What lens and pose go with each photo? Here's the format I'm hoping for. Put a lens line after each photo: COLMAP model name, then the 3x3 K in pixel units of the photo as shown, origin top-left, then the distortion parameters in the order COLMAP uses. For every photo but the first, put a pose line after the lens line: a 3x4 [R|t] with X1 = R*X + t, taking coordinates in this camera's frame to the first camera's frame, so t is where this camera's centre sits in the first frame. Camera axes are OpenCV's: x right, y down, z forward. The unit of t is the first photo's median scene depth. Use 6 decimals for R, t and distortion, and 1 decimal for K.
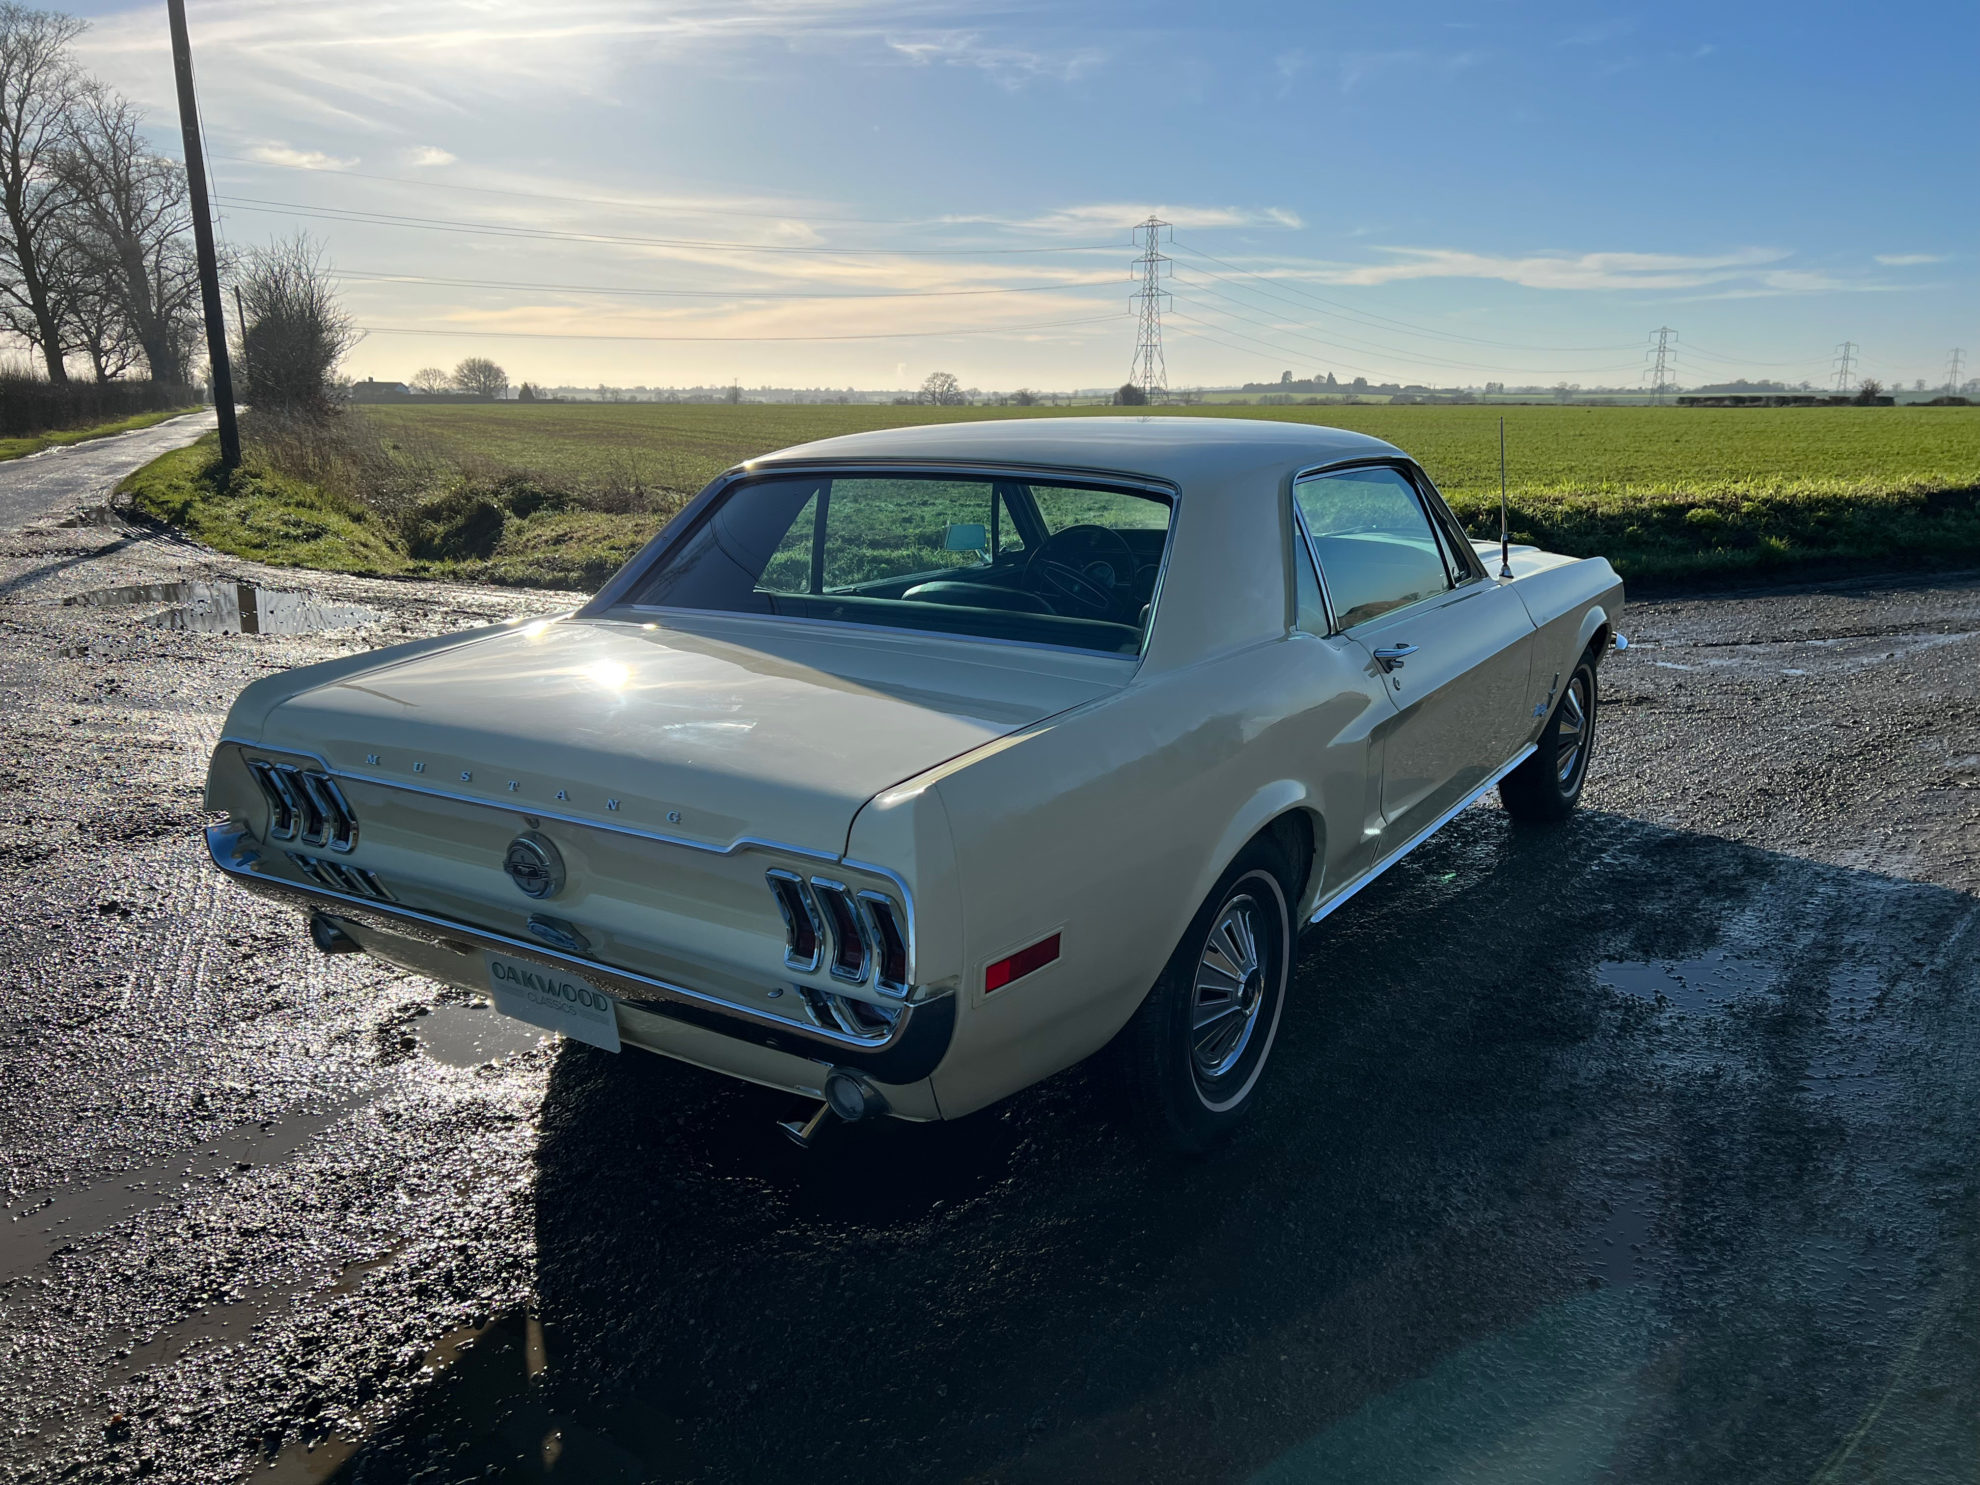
lens RADIAL K [[1499.9, 0, 992.2], [0, 1499.9, 749.2], [0, 0, 1]] dist [0.044554, -0.050248]
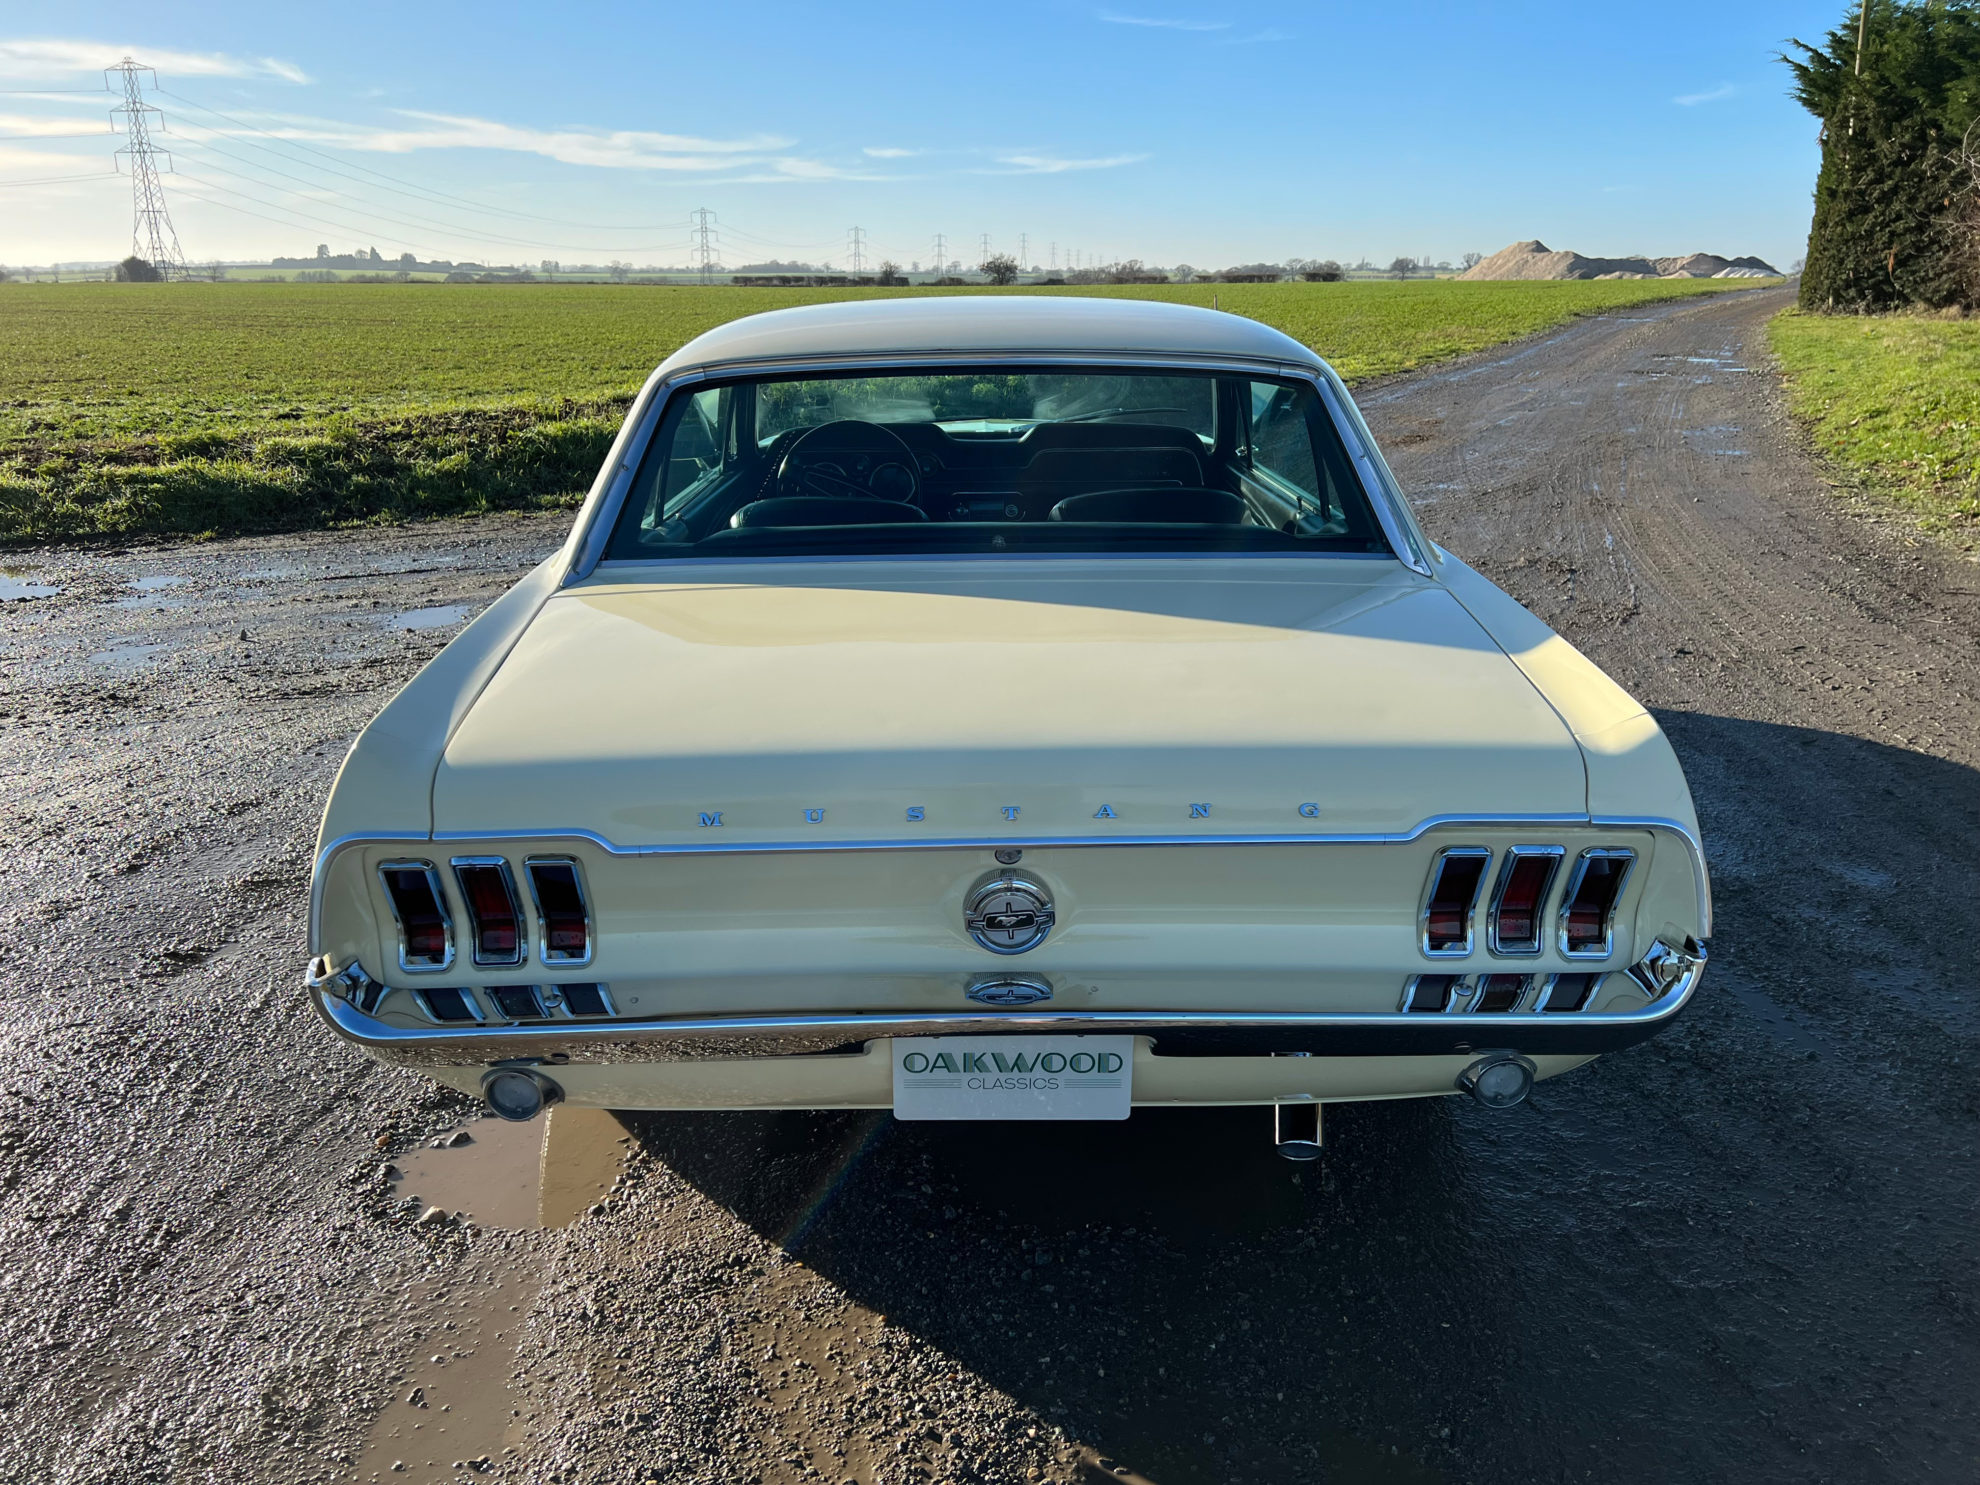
lens RADIAL K [[1499.9, 0, 987.1], [0, 1499.9, 751.3], [0, 0, 1]] dist [0.044554, -0.050248]
pose [[0.834969, -0.165273, 0.524892, -0.685356], [0.124840, 0.985855, 0.111826, -0.086071], [-0.535949, -0.027844, 0.843791, 0.374015]]
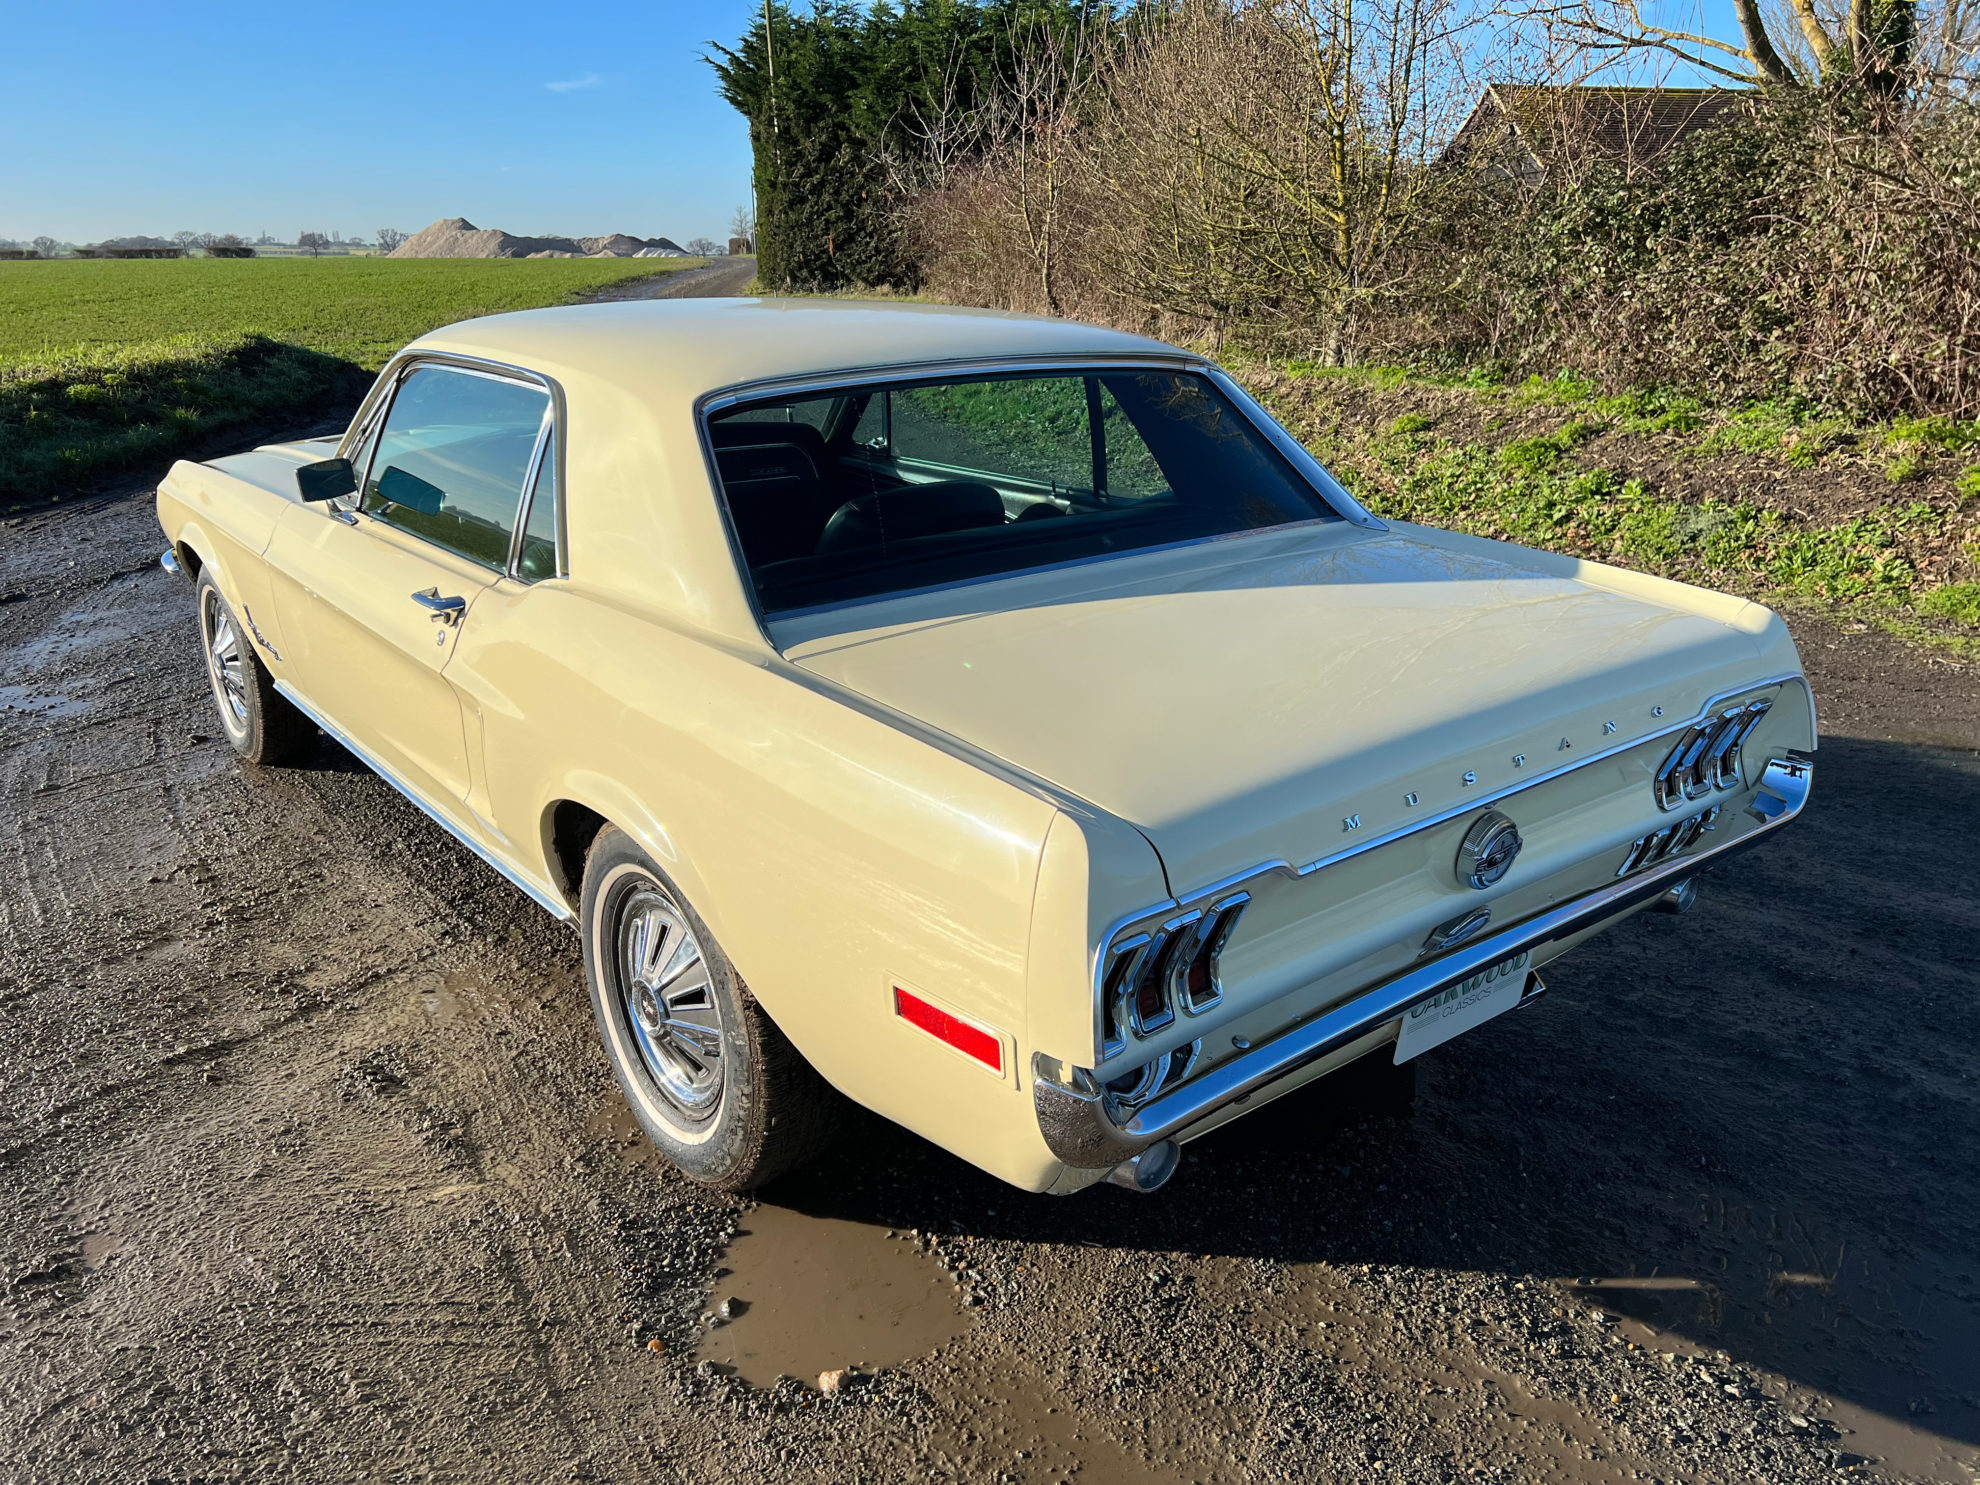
lens RADIAL K [[1499.9, 0, 995.8], [0, 1499.9, 746.5], [0, 0, 1]] dist [0.044554, -0.050248]
pose [[0.314806, -0.293772, 0.902549, -1.591317], [0.213493, 0.948446, 0.234245, -0.389698], [-0.924834, 0.118946, 0.361295, 1.488644]]
